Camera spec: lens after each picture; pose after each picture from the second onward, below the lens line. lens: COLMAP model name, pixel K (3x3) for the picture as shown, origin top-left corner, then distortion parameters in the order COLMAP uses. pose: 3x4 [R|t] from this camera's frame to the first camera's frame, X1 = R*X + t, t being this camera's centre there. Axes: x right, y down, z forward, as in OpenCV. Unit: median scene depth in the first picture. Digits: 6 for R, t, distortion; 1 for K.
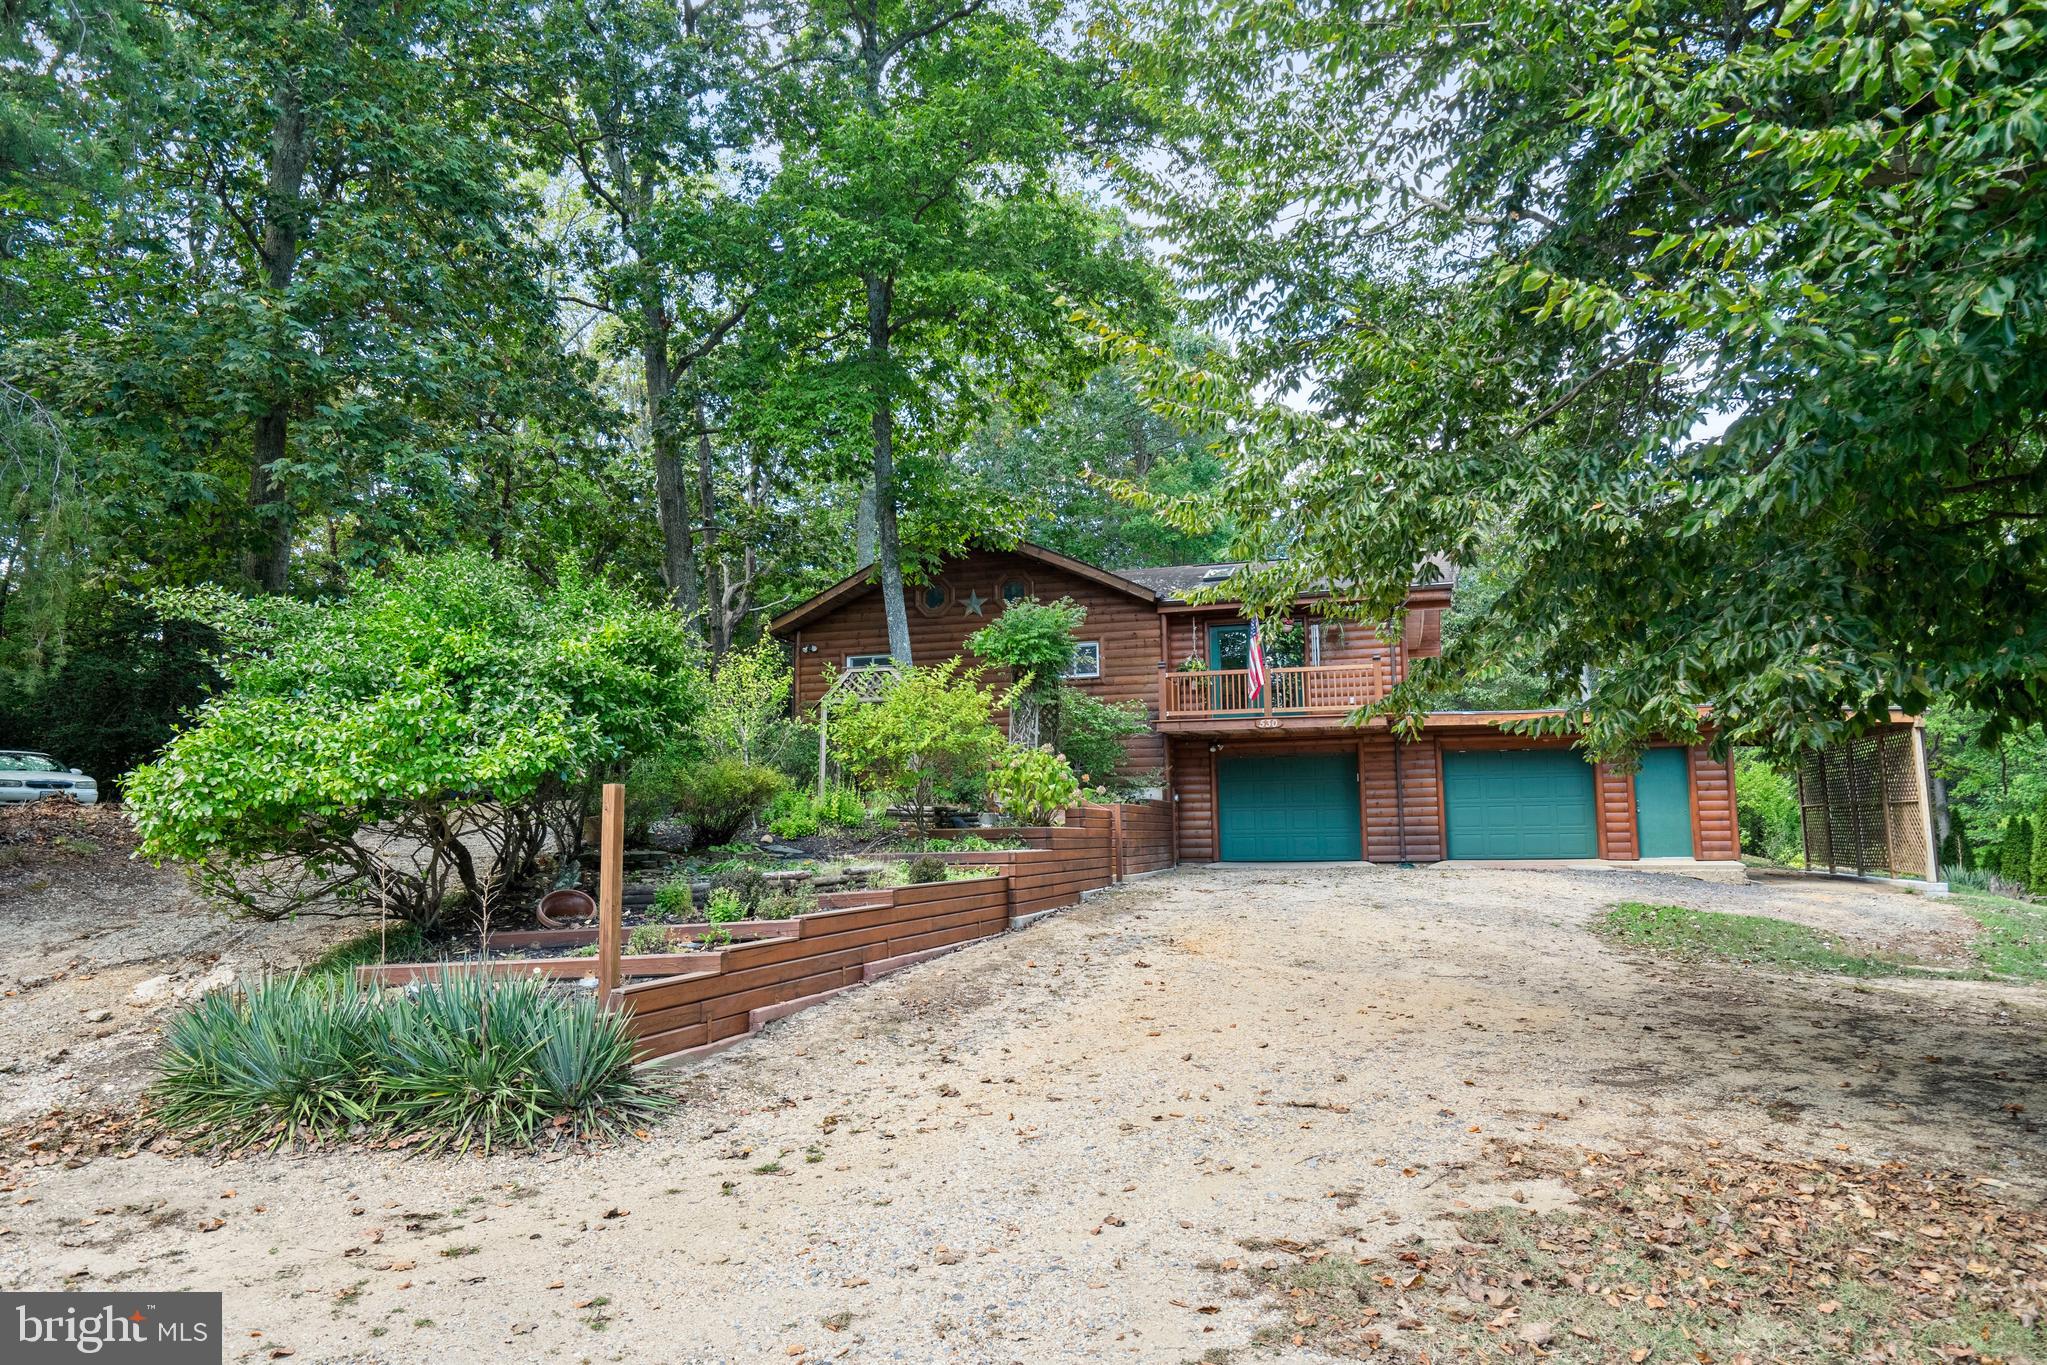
lens RADIAL K [[1303.6, 0, 1024.6], [0, 1303.6, 675.9], [0, 0, 1]] dist [0.002388, 0.000582]
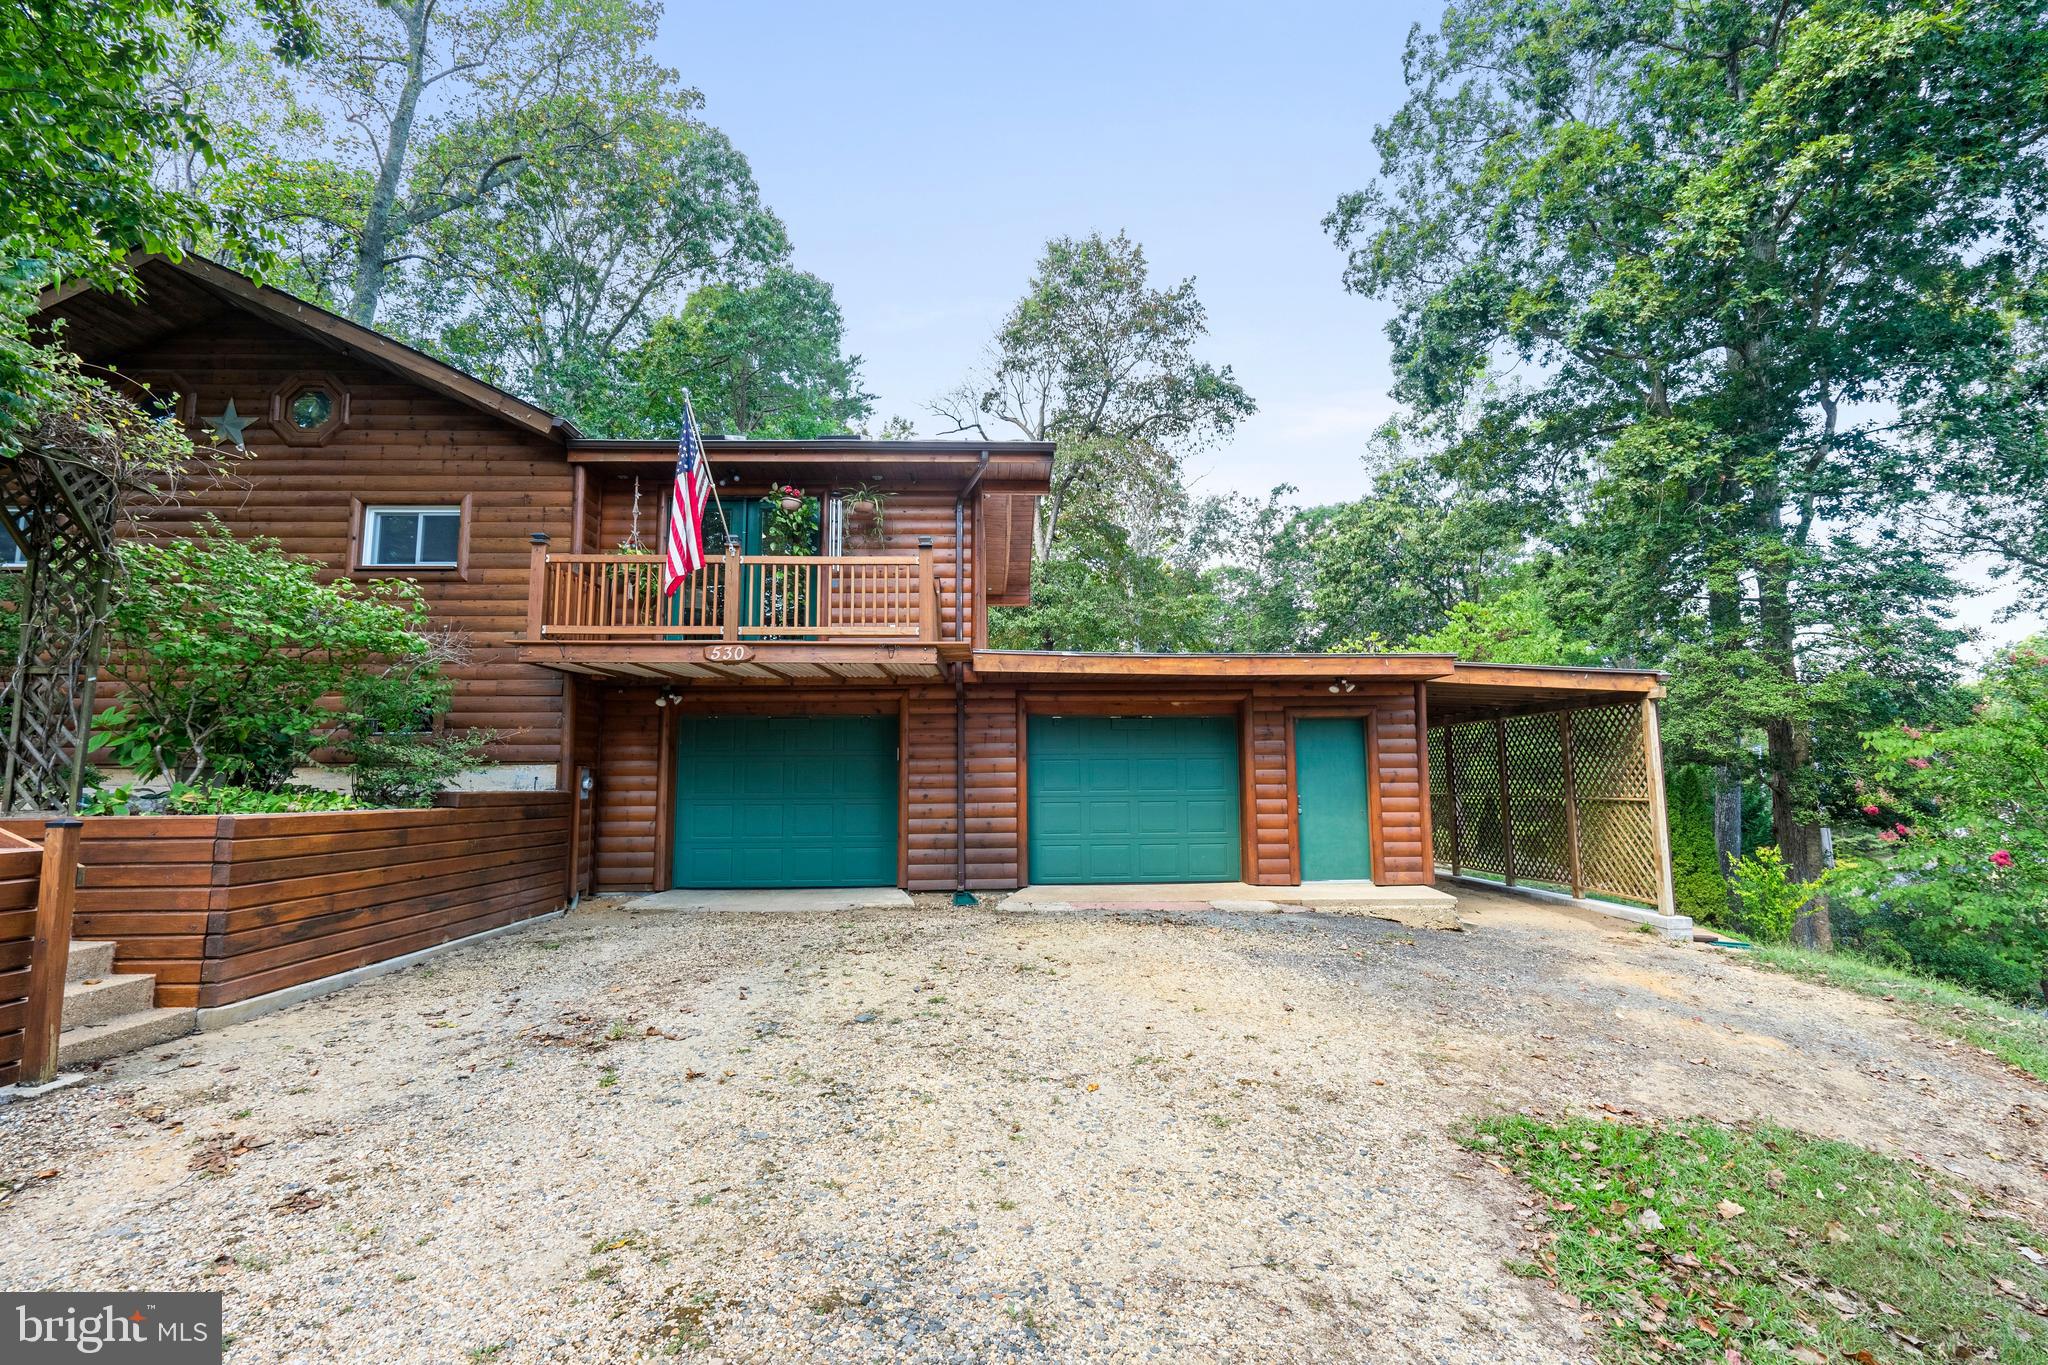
lens RADIAL K [[937.7, 0, 1022.5], [0, 937.7, 687.5], [0, 0, 1]] dist [-0.001833, -0.000118]
pose [[0.954694, 0.038485, 0.295089, 0.182423], [-0.043393, 0.999007, 0.010099, 0.039674], [-0.294407, -0.022446, 0.955416, 0.564572]]
